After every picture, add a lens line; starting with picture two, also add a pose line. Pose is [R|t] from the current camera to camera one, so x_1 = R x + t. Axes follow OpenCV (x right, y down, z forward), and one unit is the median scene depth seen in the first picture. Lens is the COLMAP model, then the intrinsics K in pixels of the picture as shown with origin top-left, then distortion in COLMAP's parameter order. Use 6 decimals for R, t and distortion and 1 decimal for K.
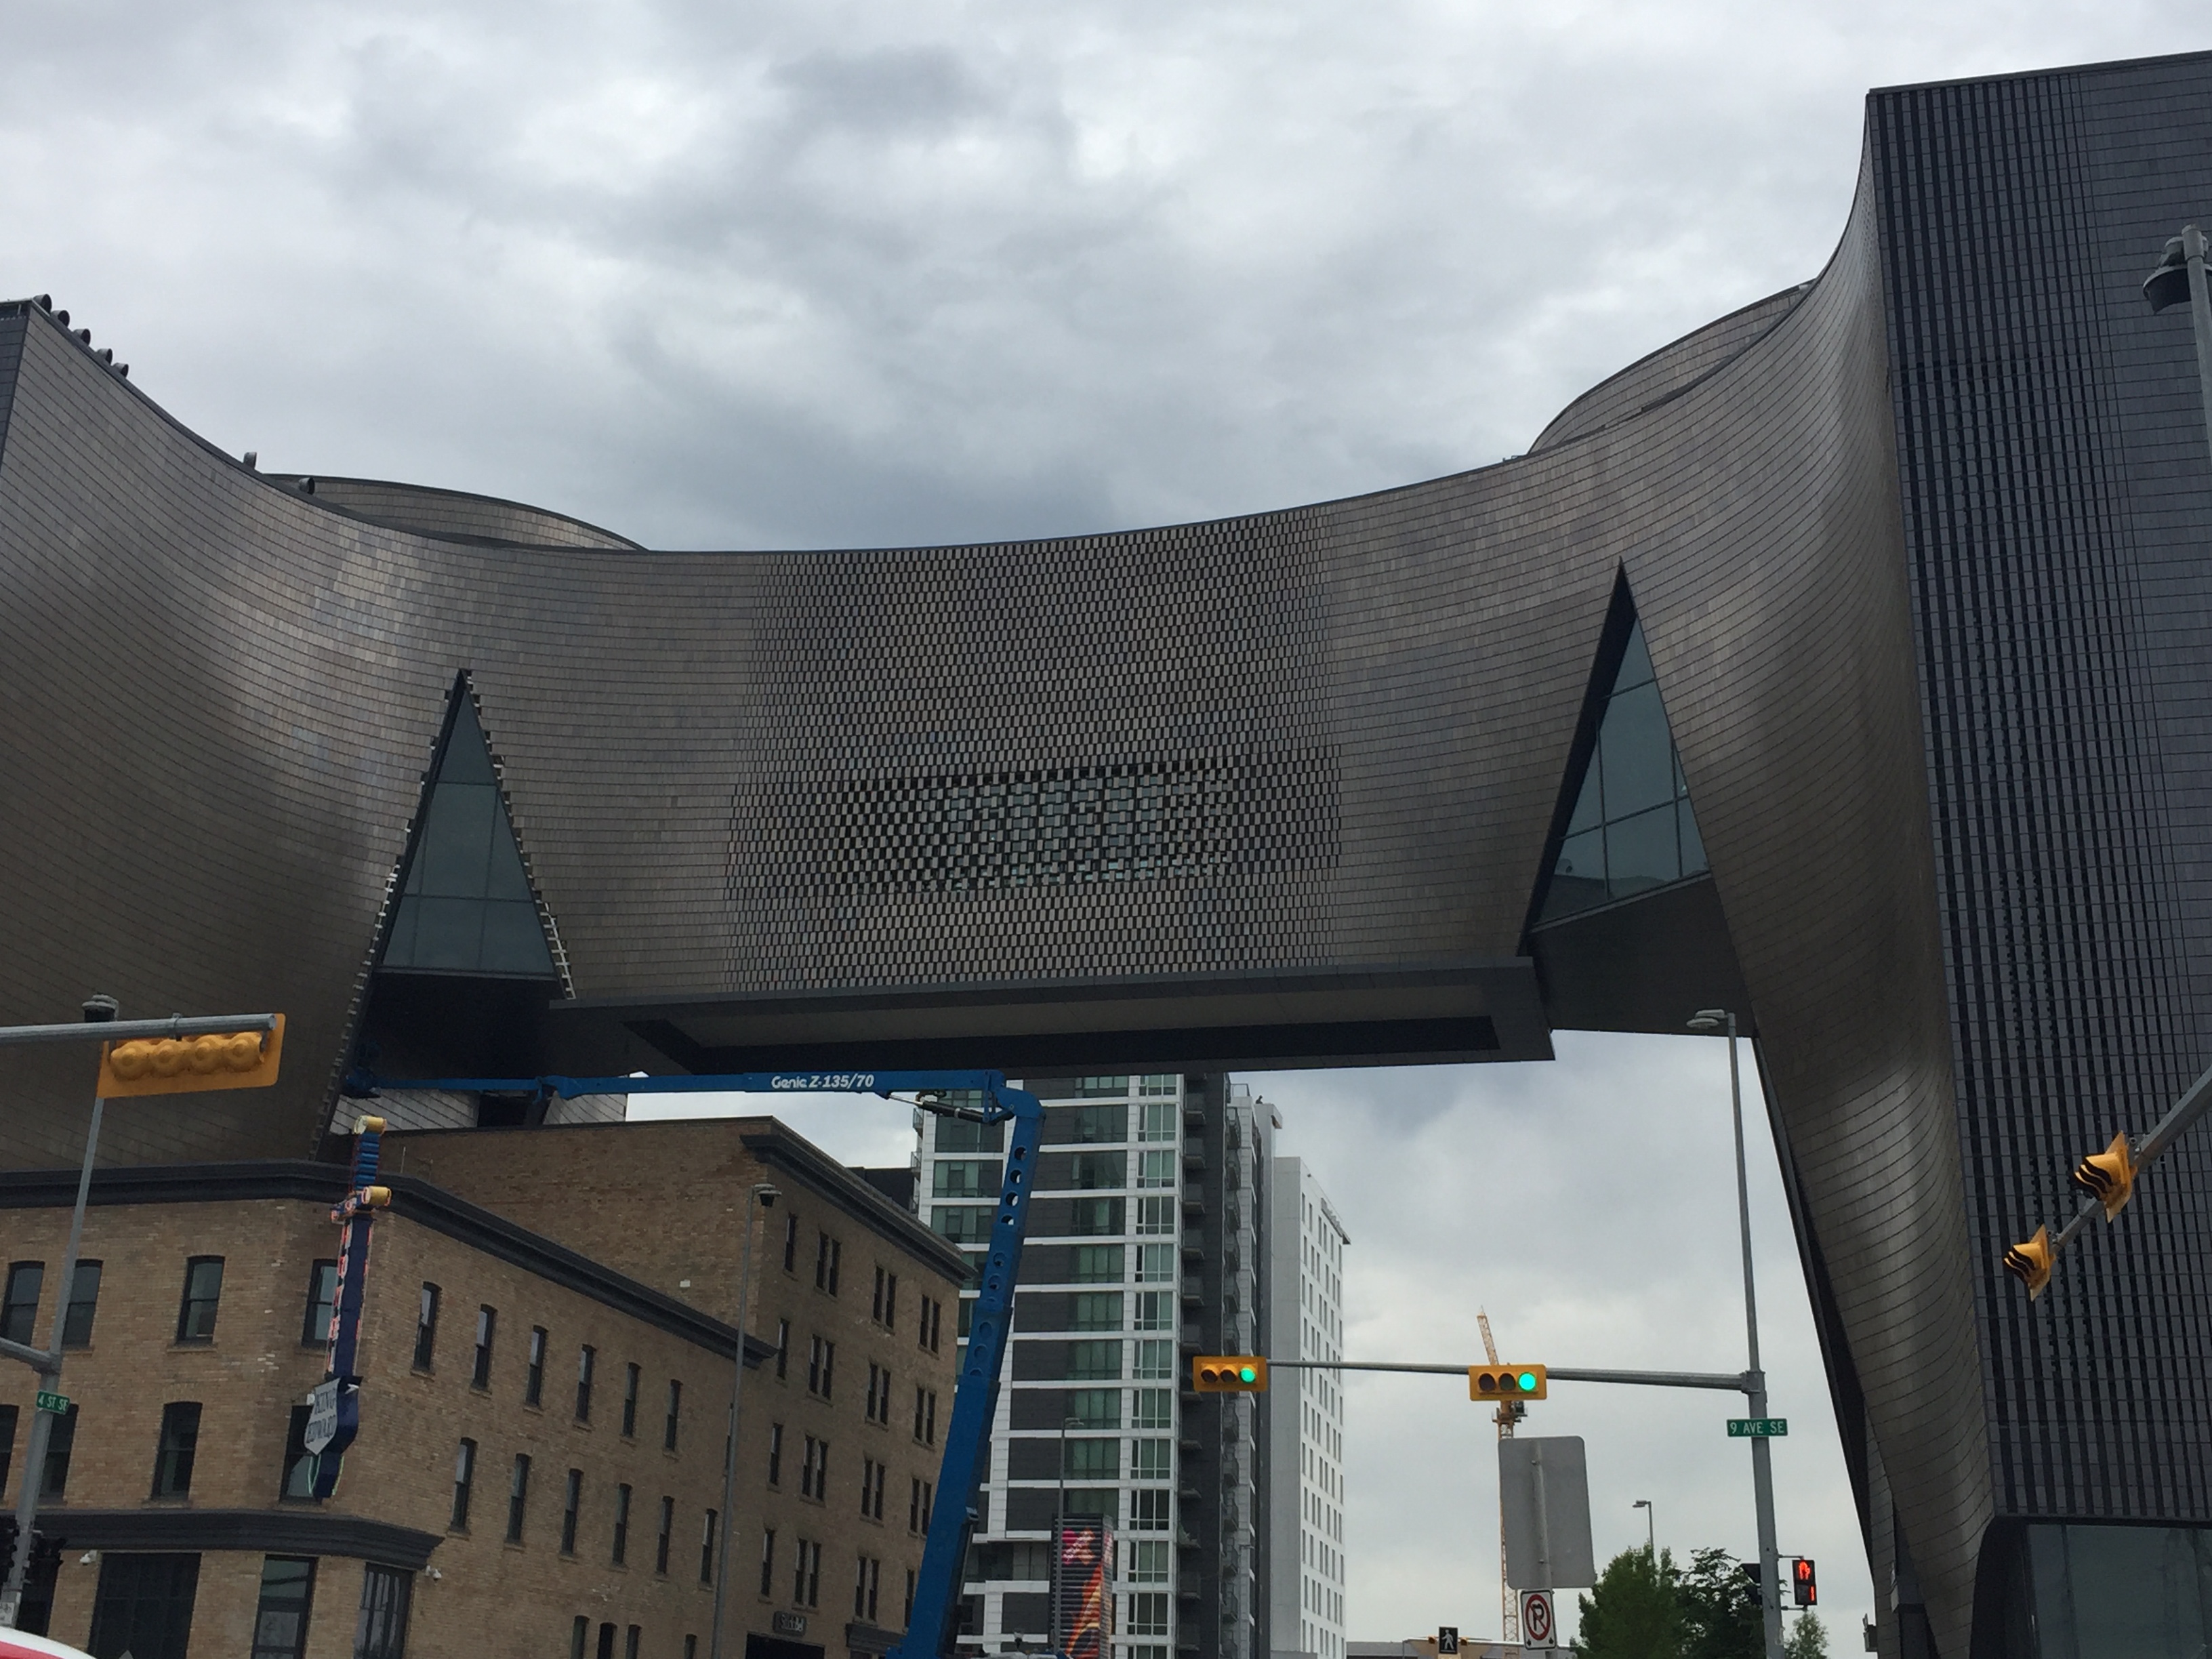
lens RADIAL K [[2611.7, 0, 1098.3], [0, 2611.7, 810.1], [0, 0, 1]] dist [0.047757, 0.000000]
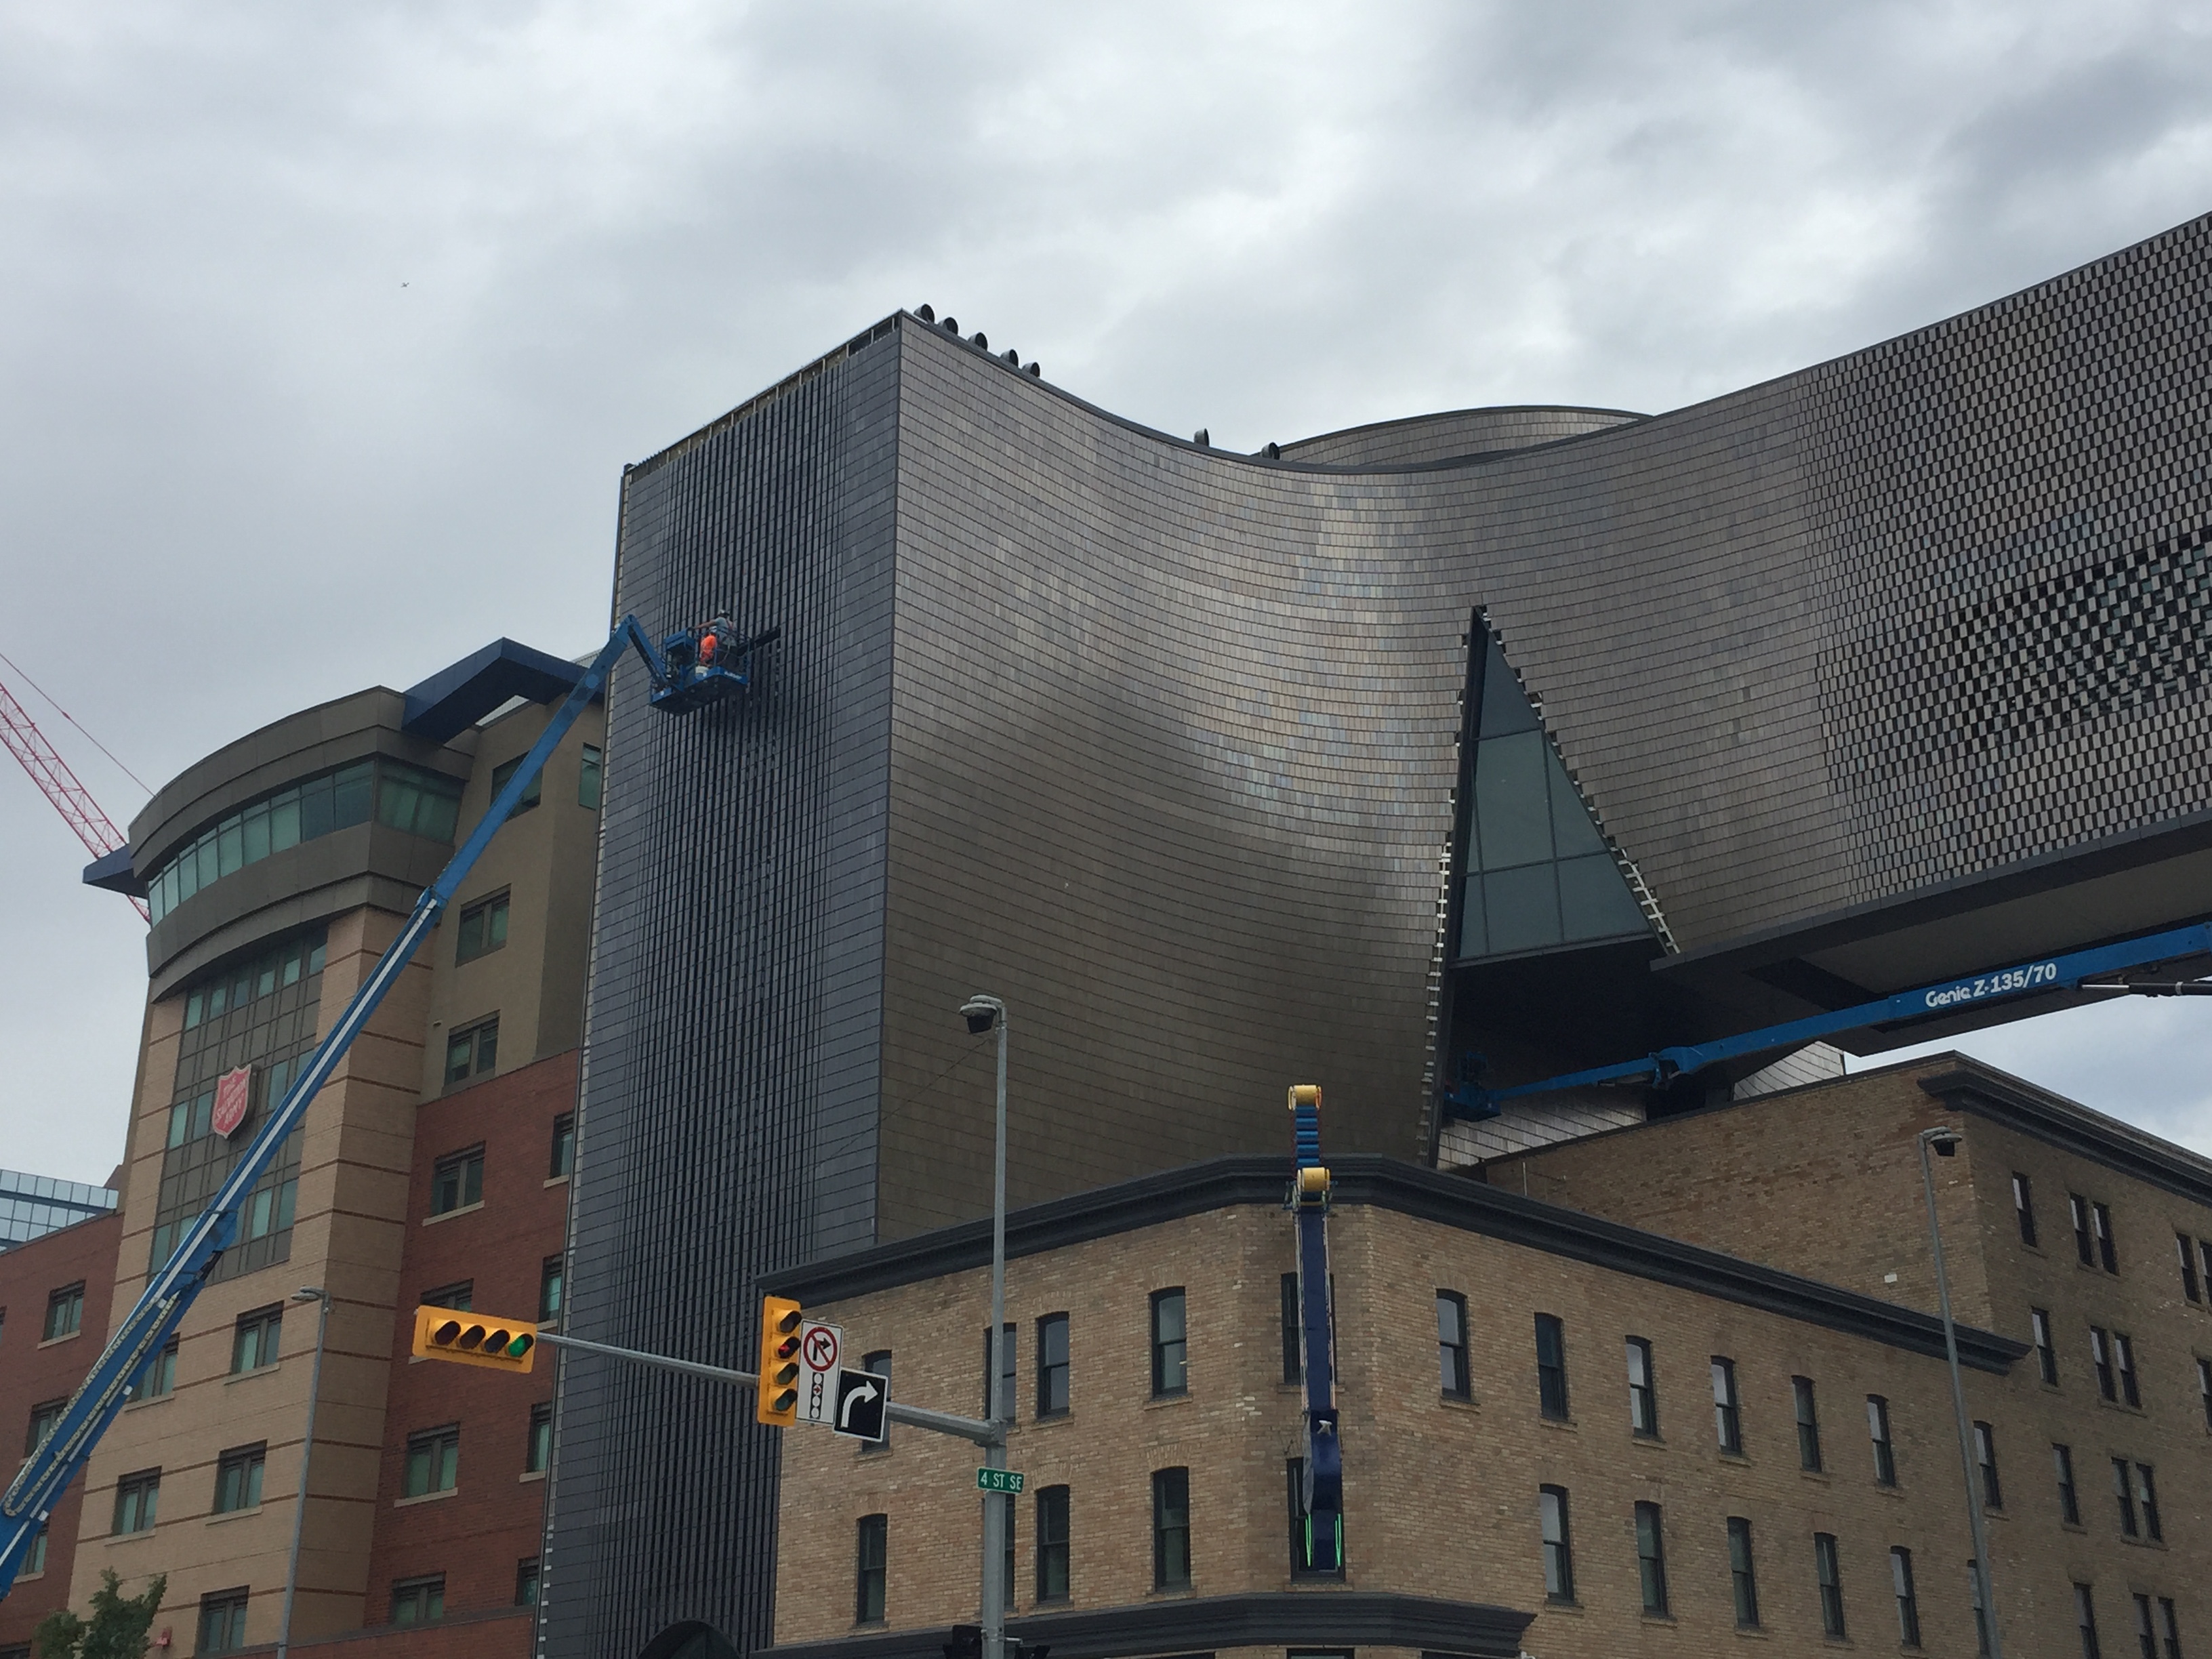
lens RADIAL K [[2611.7, 0, 1111.2], [0, 2611.7, 820.2], [0, 0, 1]] dist [0.047757, 0.000000]
pose [[0.855444, -0.222806, -0.467518, 0.041798], [0.206466, 0.974606, -0.086687, 0.067283], [0.474960, -0.022371, 0.879723, 0.198808]]
